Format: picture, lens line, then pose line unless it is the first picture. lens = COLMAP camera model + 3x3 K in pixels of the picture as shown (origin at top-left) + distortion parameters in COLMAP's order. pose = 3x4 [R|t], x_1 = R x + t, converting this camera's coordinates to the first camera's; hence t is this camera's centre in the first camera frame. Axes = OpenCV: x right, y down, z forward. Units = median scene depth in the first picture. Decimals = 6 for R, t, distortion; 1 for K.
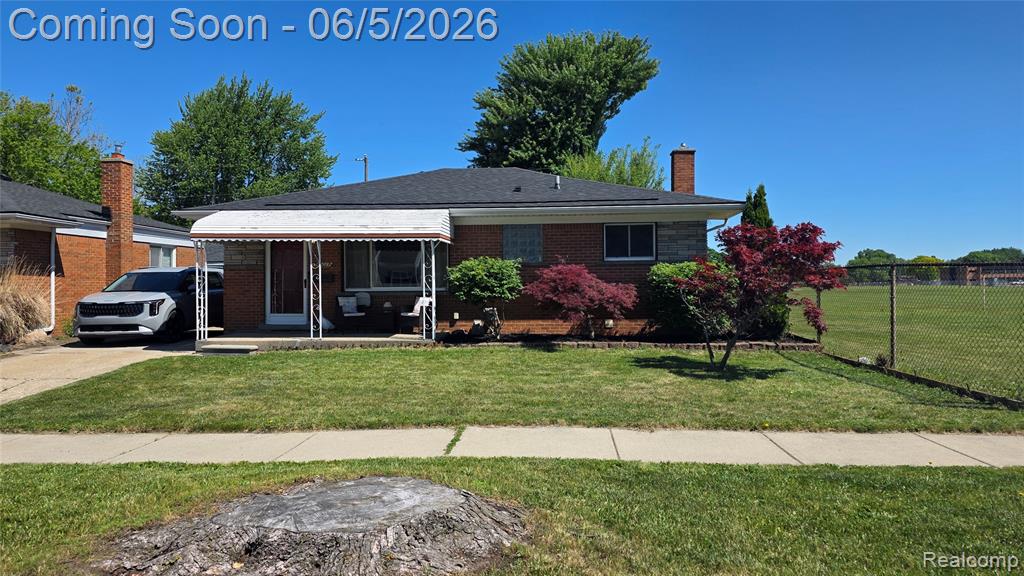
lens RADIAL K [[681.3, 0, 512.0], [0, 681.3, 288.0], [0, 0, 1]] dist [0.121343, -0.137229]
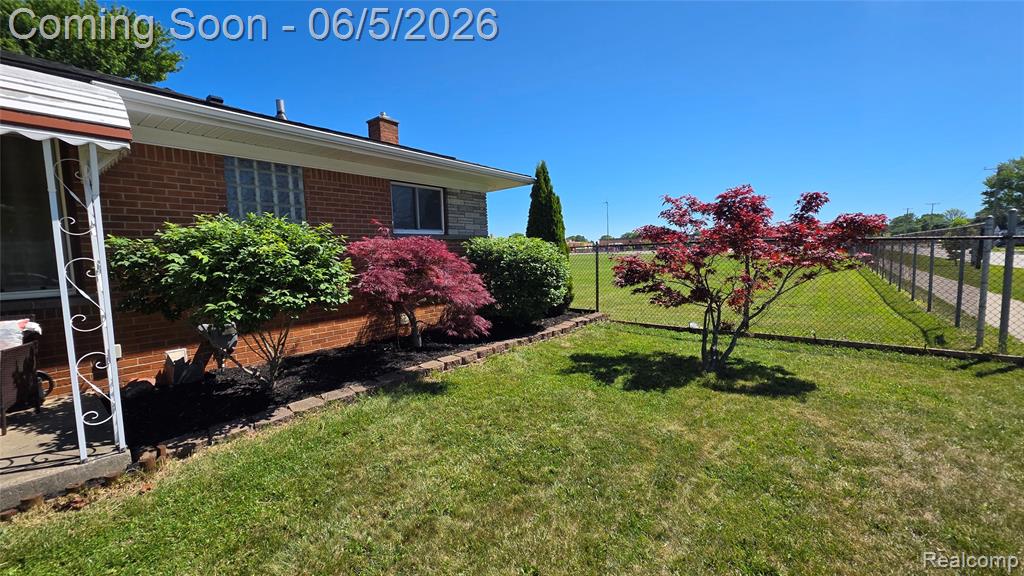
lens RADIAL K [[405.9, 0, 514.6], [0, 405.9, 285.9], [0, 0, 1]] dist [0.009209, -0.000378]
pose [[0.572853, -0.076725, 0.816059, -0.147648], [0.025112, 0.996785, 0.076089, -0.013934], [-0.819274, -0.023094, 0.572938, 0.654270]]
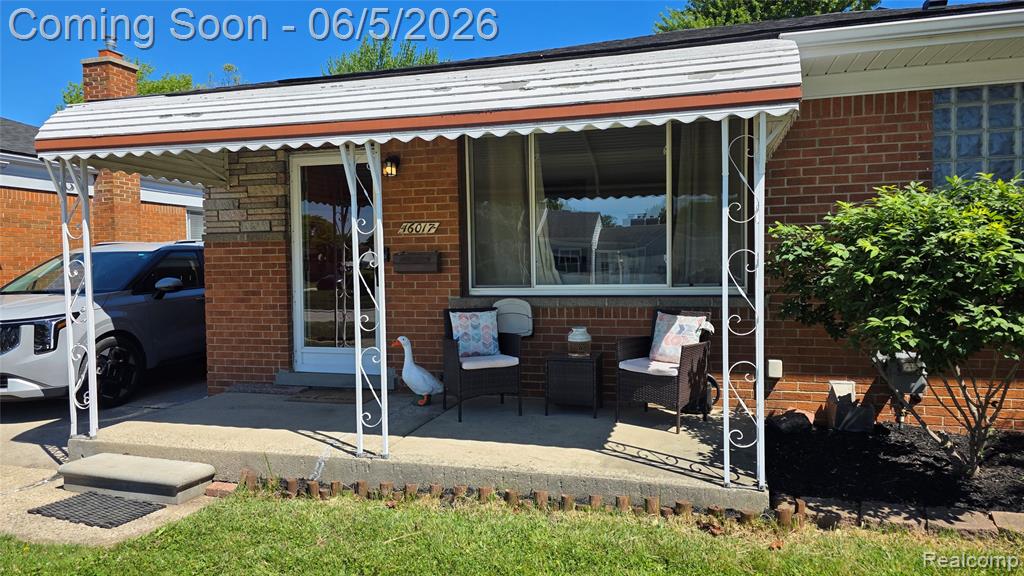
lens RADIAL K [[681.3, 0, 512.0], [0, 681.3, 288.0], [0, 0, 1]] dist [0.121343, -0.137229]
pose [[0.975565, -0.000973, -0.219709, -0.137002], [0.008029, 0.999480, 0.031221, -0.011678], [0.219564, -0.032222, 0.975066, 0.640855]]
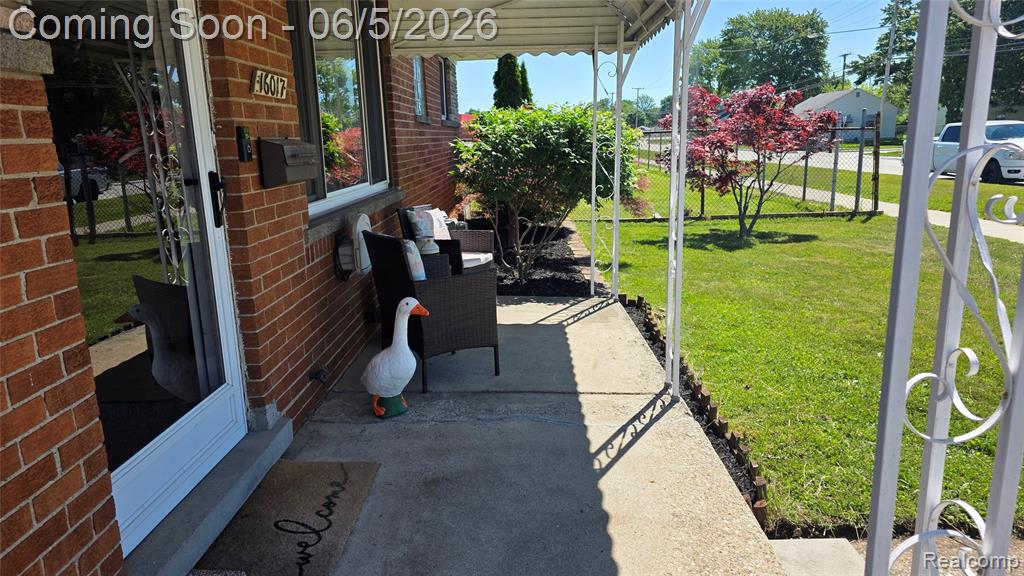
lens RADIAL K [[681.3, 0, 512.0], [0, 681.3, 288.0], [0, 0, 1]] dist [0.121343, -0.137229]
pose [[-0.022312, -0.207801, 0.977917, -0.470000], [0.032565, 0.977490, 0.208453, -0.016968], [-0.999221, 0.036497, -0.015043, 0.958964]]
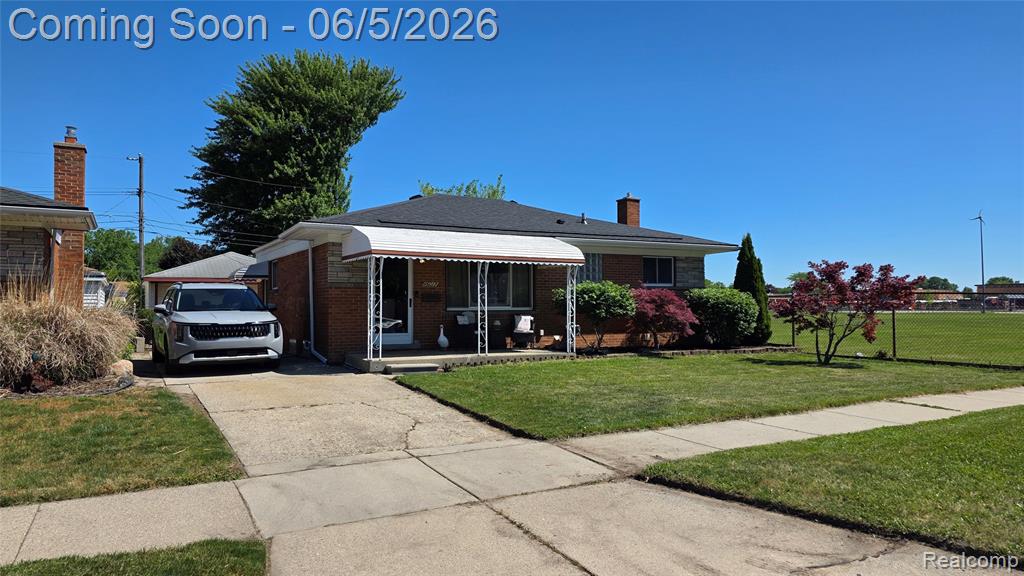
lens RADIAL K [[681.3, 0, 512.0], [0, 681.3, 288.0], [0, 0, 1]] dist [0.121343, -0.137229]
pose [[0.845365, 0.018274, 0.533876, -0.732451], [0.000022, 0.999414, -0.034243, 0.006658], [-0.534189, 0.028959, 0.844869, 0.082535]]
